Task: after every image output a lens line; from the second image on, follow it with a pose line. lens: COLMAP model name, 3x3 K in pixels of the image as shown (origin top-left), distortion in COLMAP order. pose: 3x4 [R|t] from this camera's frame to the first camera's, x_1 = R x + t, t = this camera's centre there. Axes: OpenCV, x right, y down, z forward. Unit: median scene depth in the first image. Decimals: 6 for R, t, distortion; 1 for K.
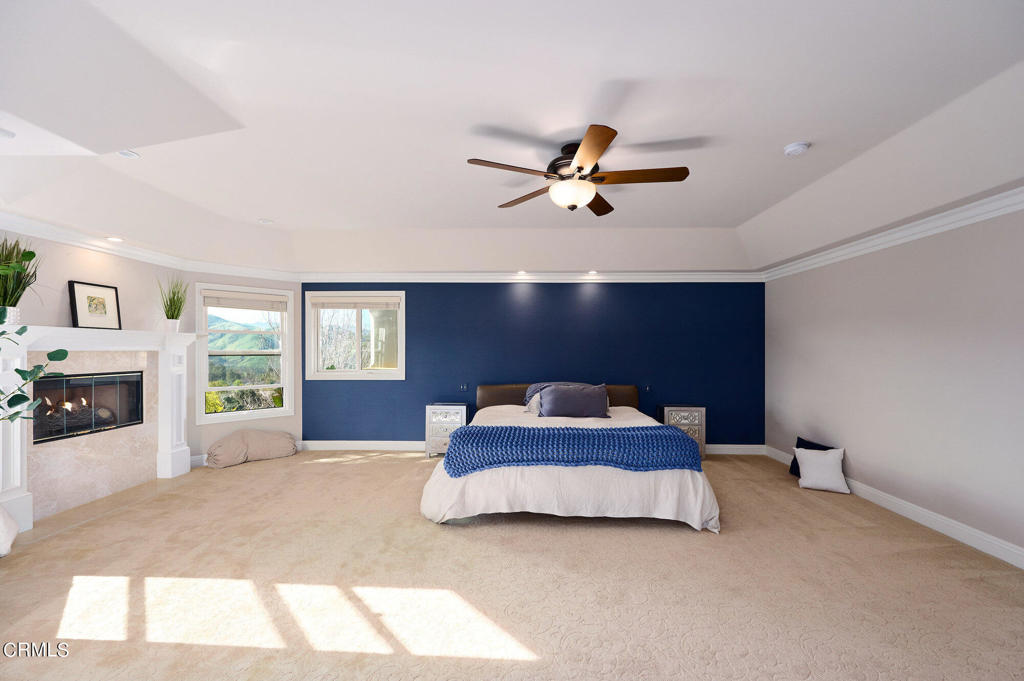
lens RADIAL K [[403.7, 0, 513.2], [0, 403.7, 344.9], [0, 0, 1]] dist [-0.003375, -0.000124]
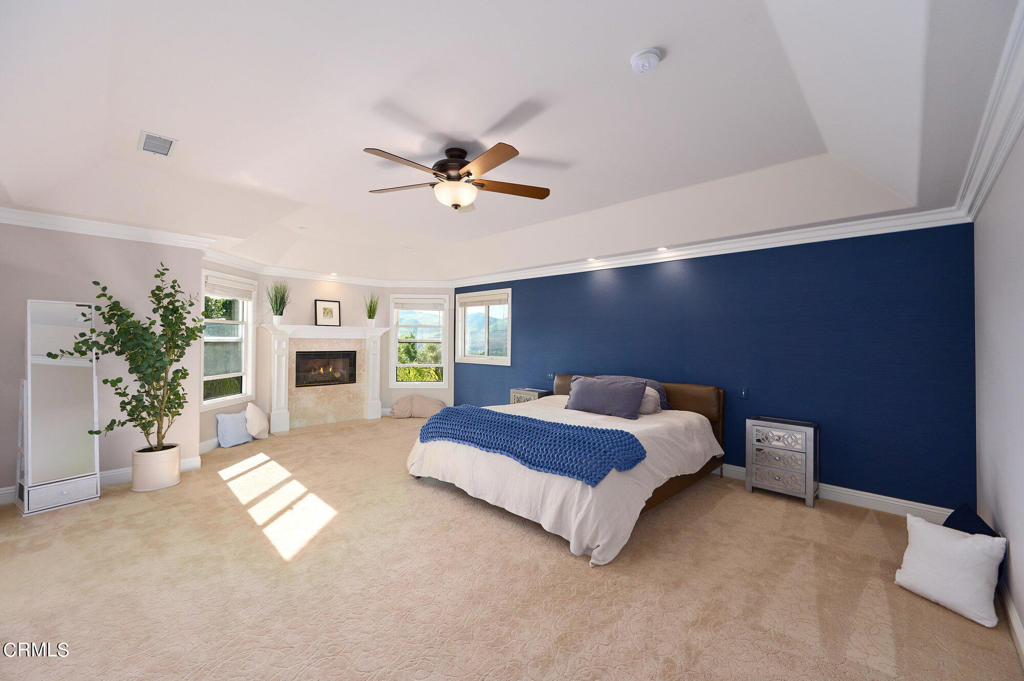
lens RADIAL K [[403.7, 0, 513.7], [0, 403.7, 336.9], [0, 0, 1]] dist [-0.003375, -0.000124]
pose [[0.744052, 0.001189, -0.668121, 0.610544], [-0.001732, 0.999998, -0.000149, 0.005833], [0.668120, 0.001268, 0.744053, 0.192196]]
